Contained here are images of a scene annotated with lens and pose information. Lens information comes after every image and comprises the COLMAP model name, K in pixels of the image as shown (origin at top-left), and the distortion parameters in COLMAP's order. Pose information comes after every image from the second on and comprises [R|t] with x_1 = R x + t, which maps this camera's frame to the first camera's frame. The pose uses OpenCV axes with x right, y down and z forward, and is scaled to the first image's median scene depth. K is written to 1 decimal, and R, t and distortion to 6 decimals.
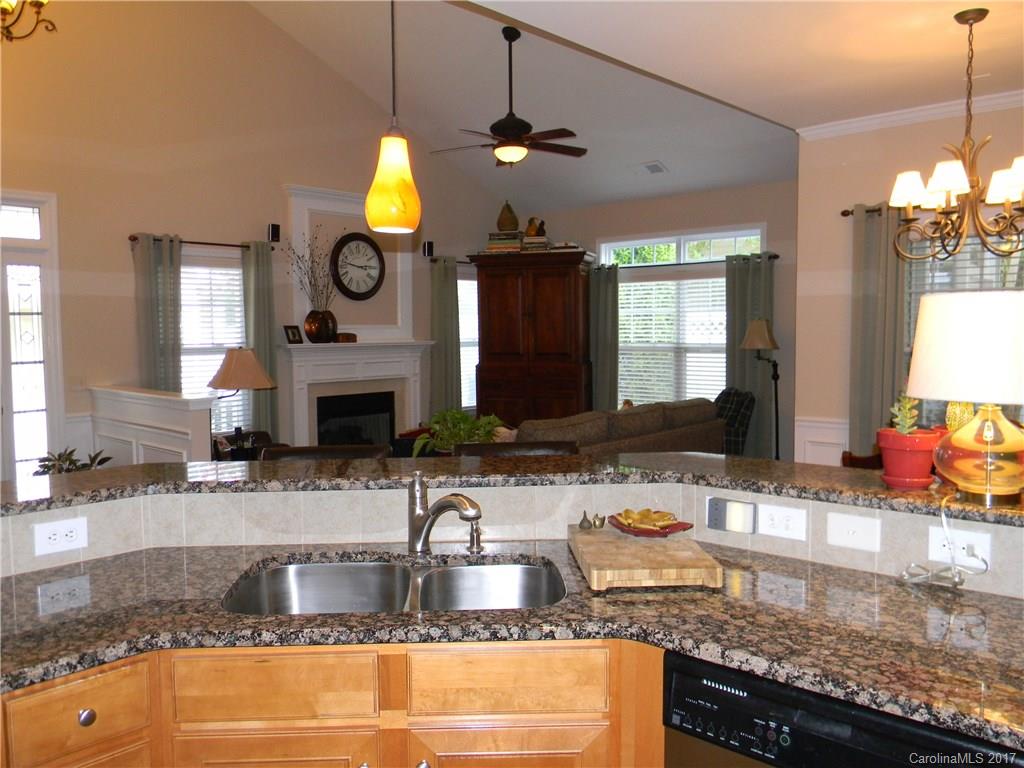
lens RADIAL K [[831.2, 0, 495.1], [0, 831.2, 379.4], [0, 0, 1]] dist [0.003979, -0.011638]
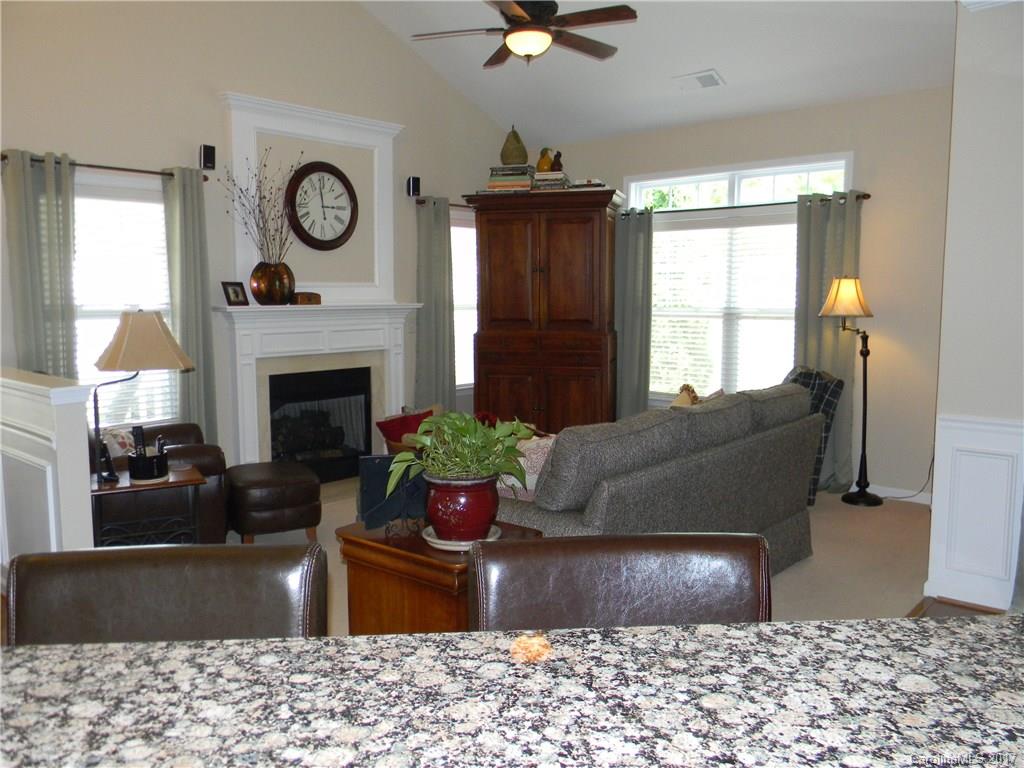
lens RADIAL K [[831.2, 0, 495.1], [0, 831.2, 379.4], [0, 0, 1]] dist [0.003979, -0.011638]
pose [[0.999851, 0.004223, 0.016712, -0.017038], [-0.004923, 0.999103, 0.042054, -0.008299], [-0.016519, -0.042130, 0.998976, 0.222223]]
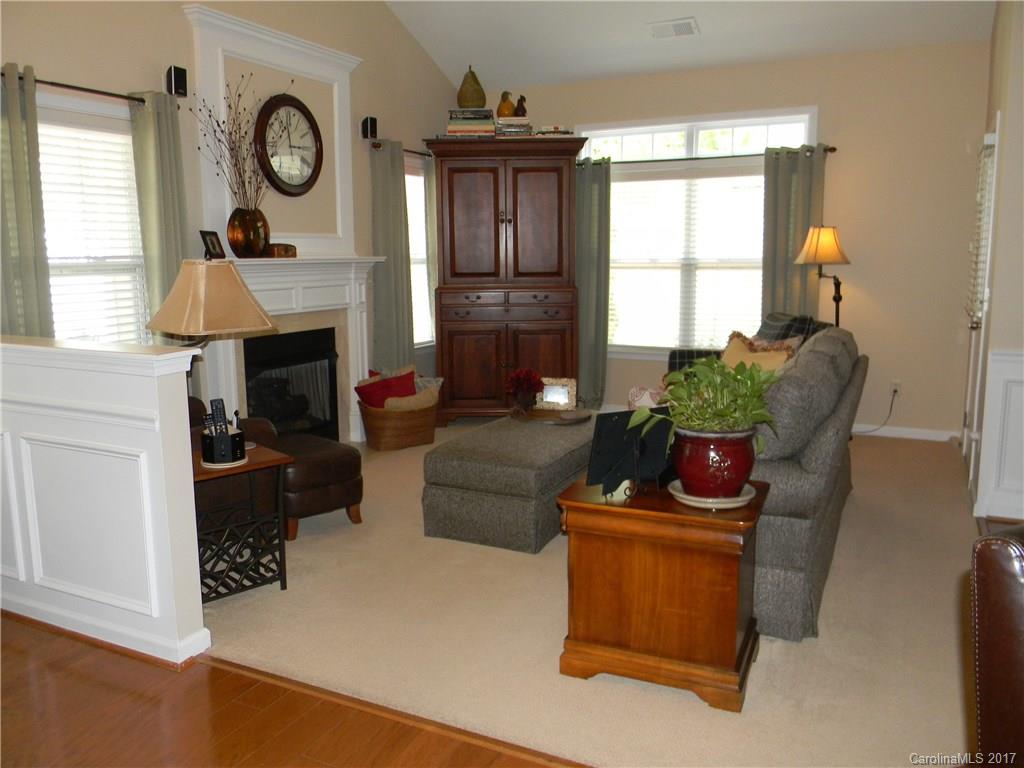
lens RADIAL K [[831.2, 0, 495.1], [0, 831.2, 379.4], [0, 0, 1]] dist [0.003979, -0.011638]
pose [[0.958889, -0.043371, 0.280446, -0.206323], [0.018976, 0.995840, 0.089126, -0.002473], [-0.283145, -0.080140, 0.955723, 0.289491]]
